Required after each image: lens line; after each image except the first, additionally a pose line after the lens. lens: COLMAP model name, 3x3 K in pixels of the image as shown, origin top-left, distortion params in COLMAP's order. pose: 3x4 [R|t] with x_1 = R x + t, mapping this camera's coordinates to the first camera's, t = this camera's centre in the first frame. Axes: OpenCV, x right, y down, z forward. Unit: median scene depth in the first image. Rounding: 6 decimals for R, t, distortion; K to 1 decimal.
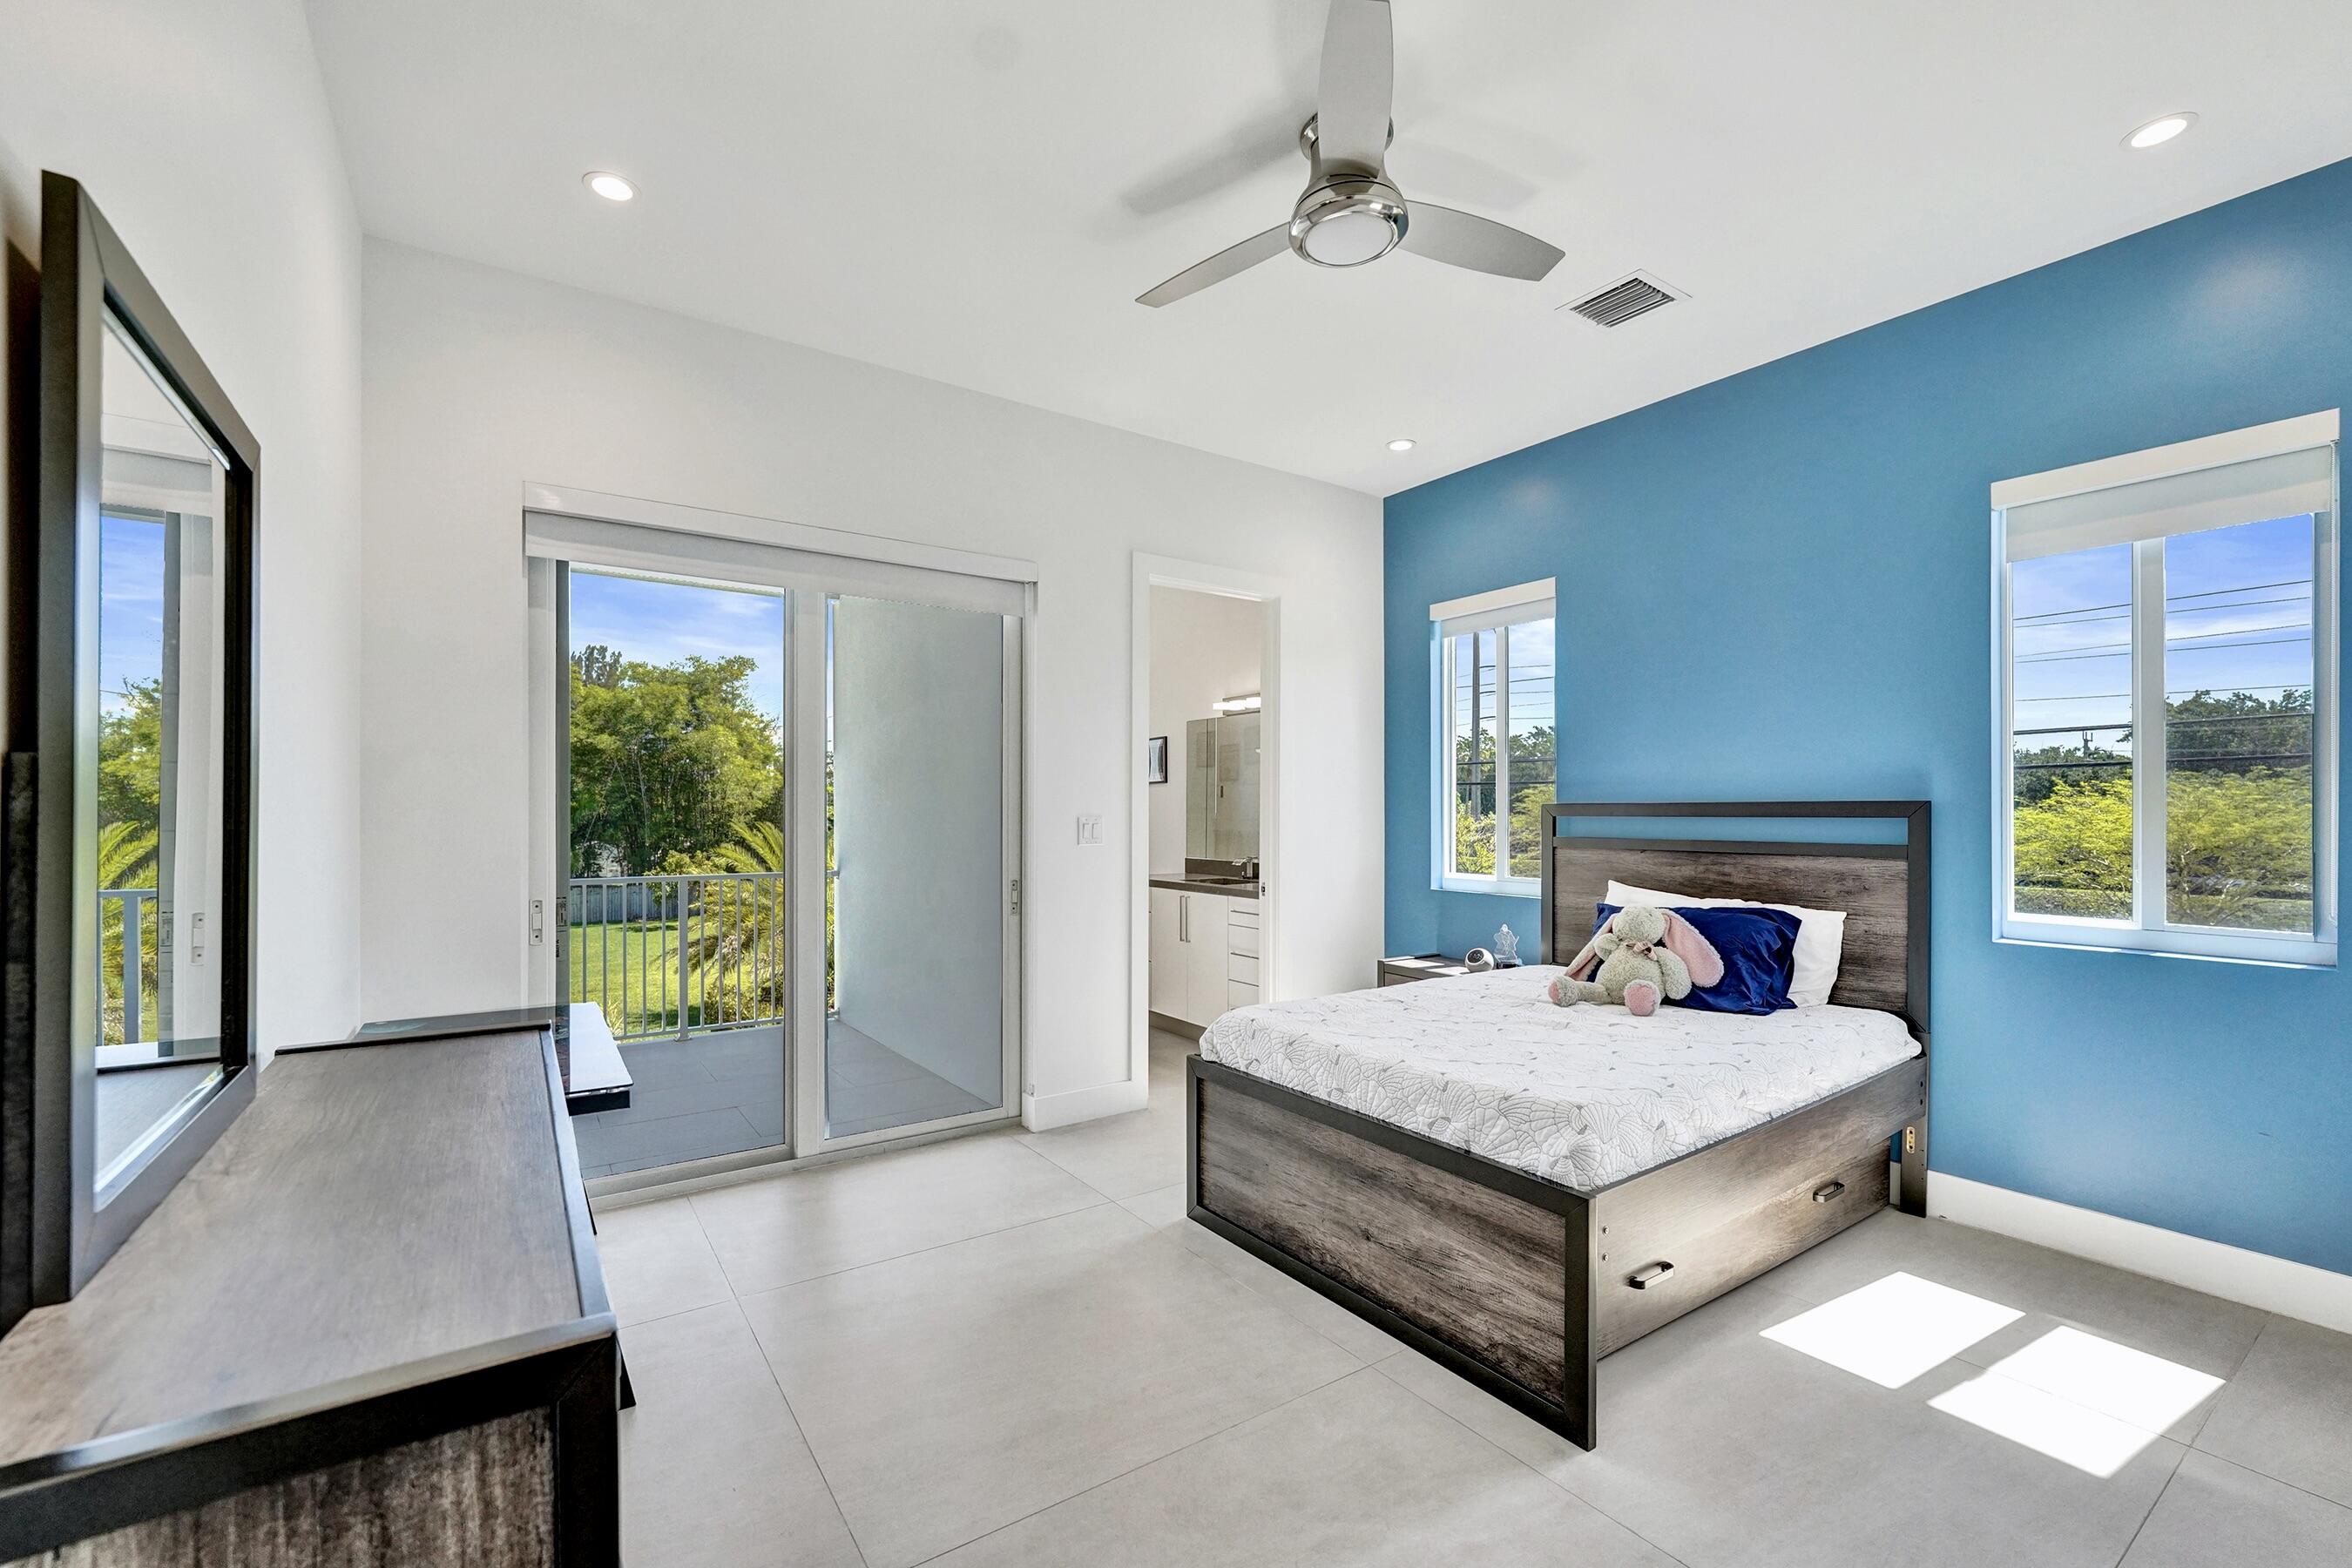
lens RADIAL K [[979.7, 0, 1176.8], [0, 979.7, 801.2], [0, 0, 1]] dist [-0.025003, 0.002249]
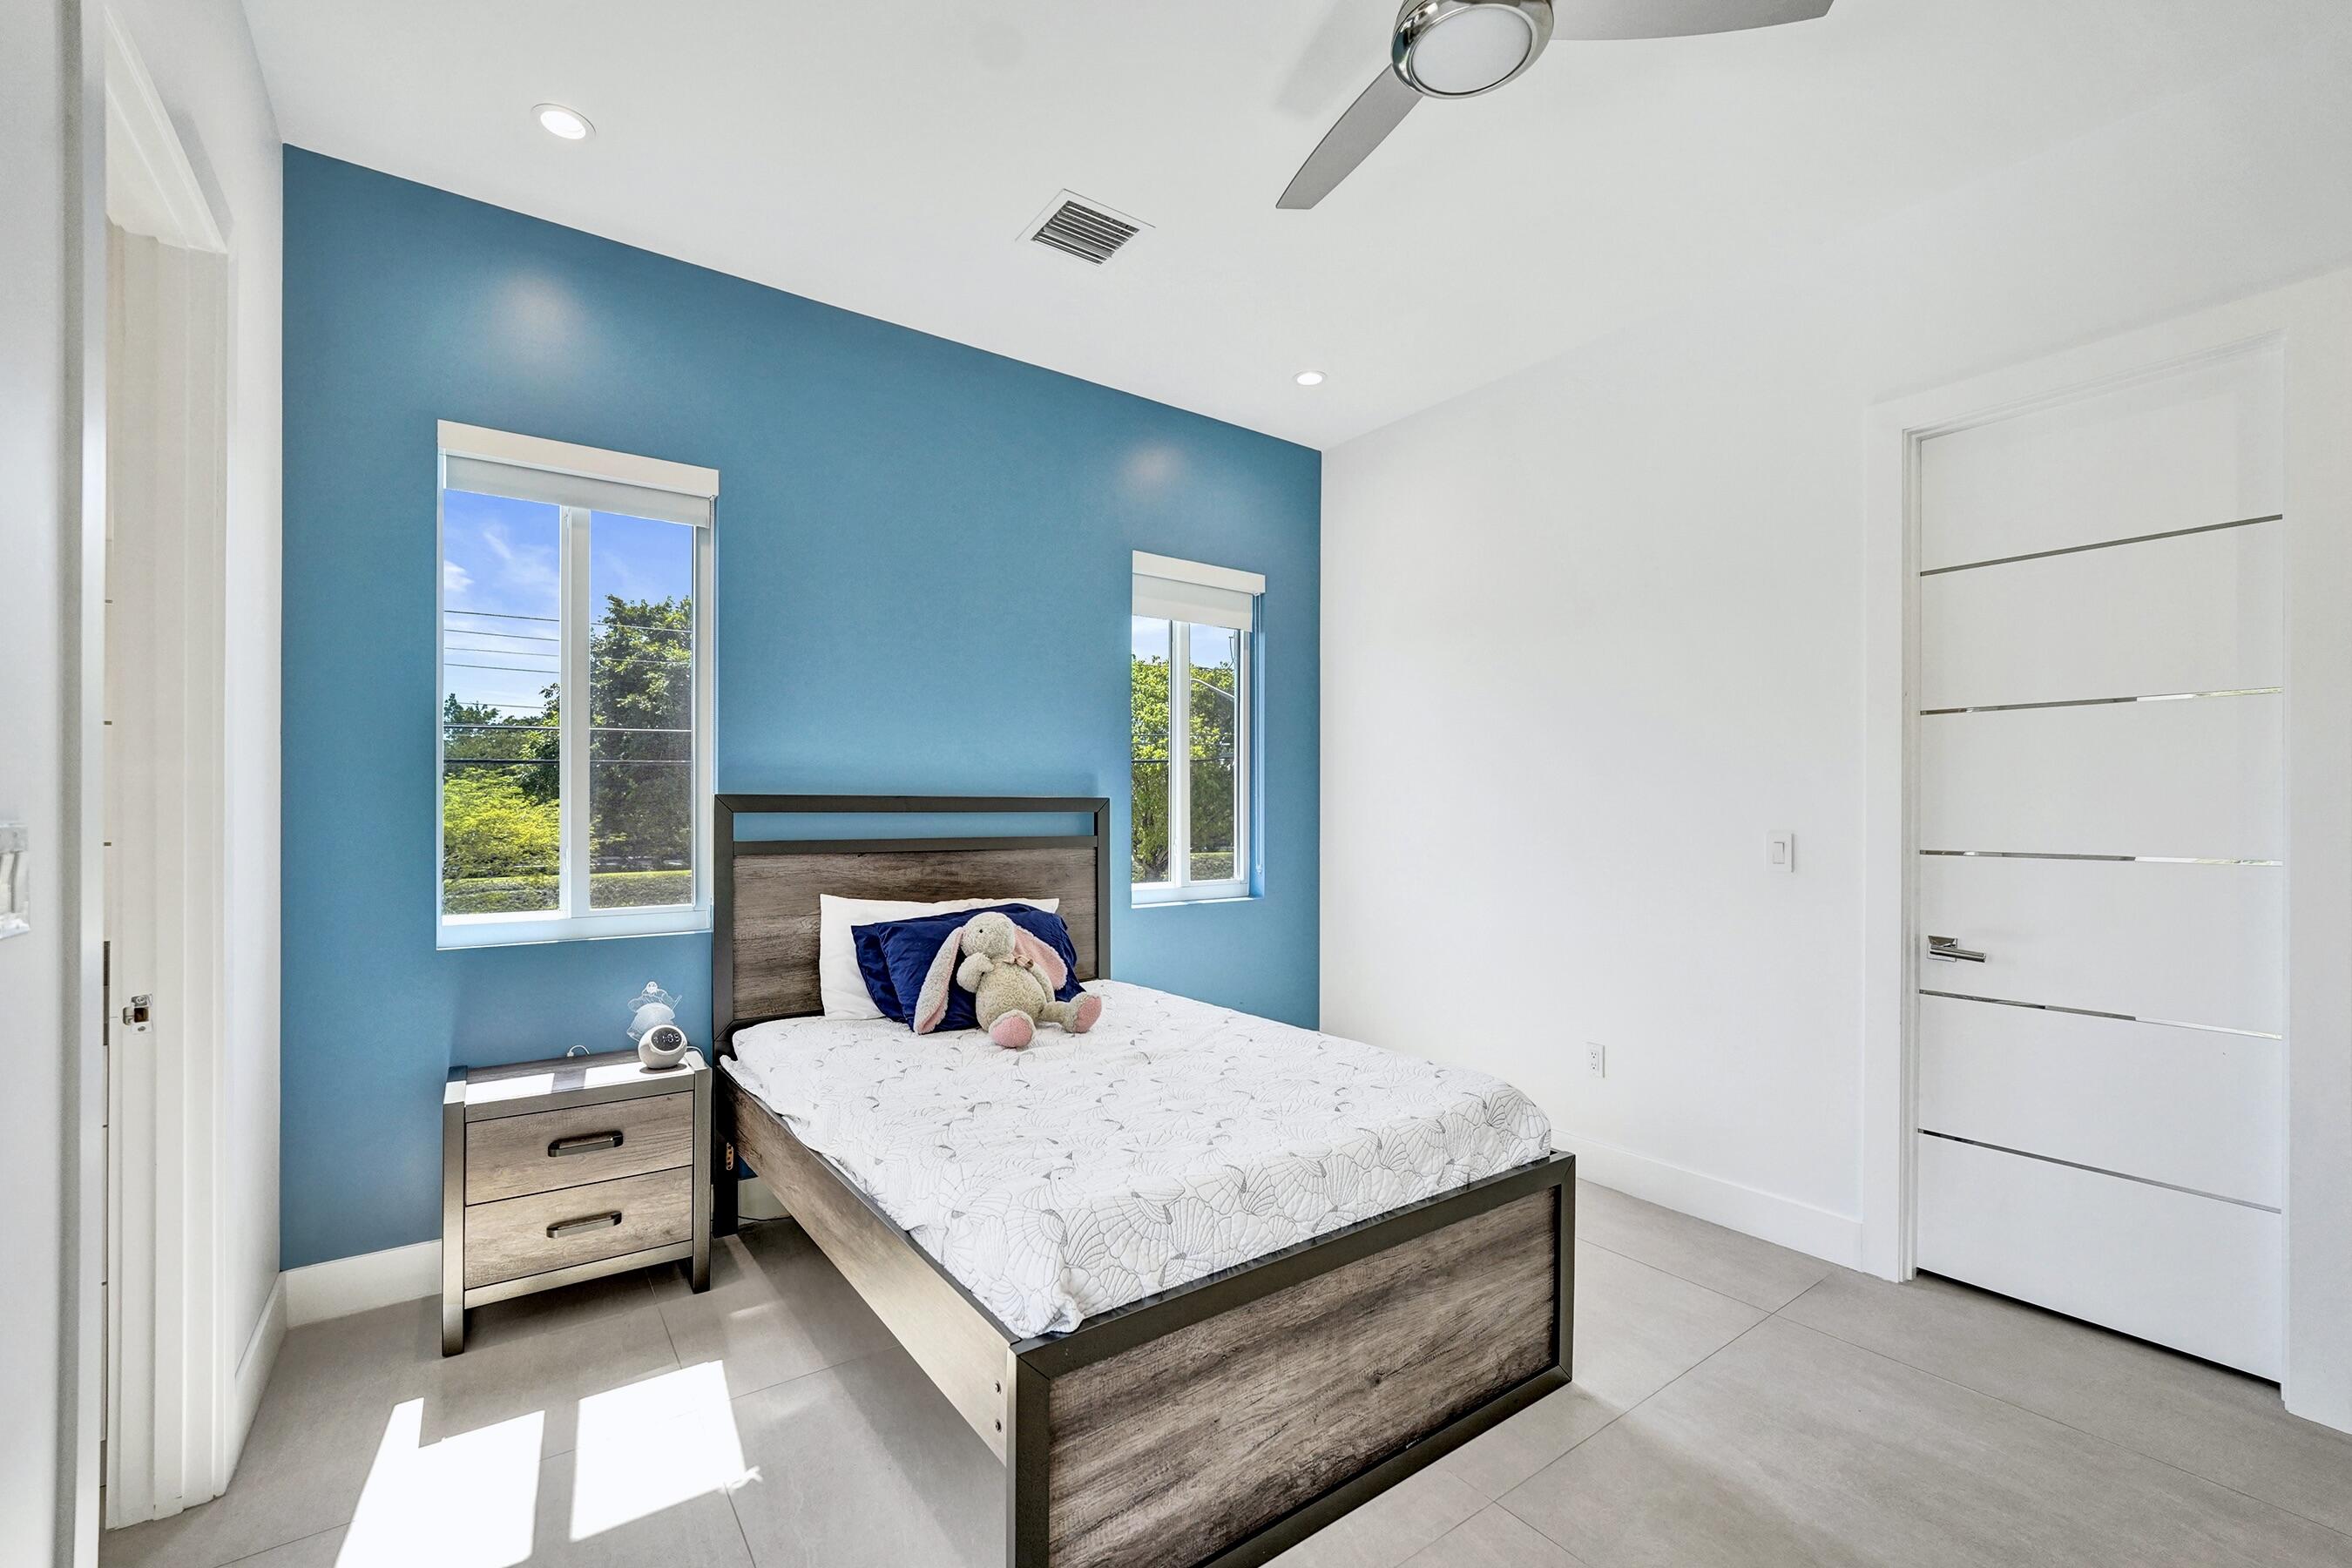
lens RADIAL K [[979.7, 0, 1173.5], [0, 979.7, 803.7], [0, 0, 1]] dist [-0.025003, 0.002249]
pose [[-0.025383, 0.005613, 0.999662, -0.481120], [-0.014060, 0.999883, -0.005971, 0.014581], [-0.999579, -0.014207, -0.025301, 1.052937]]
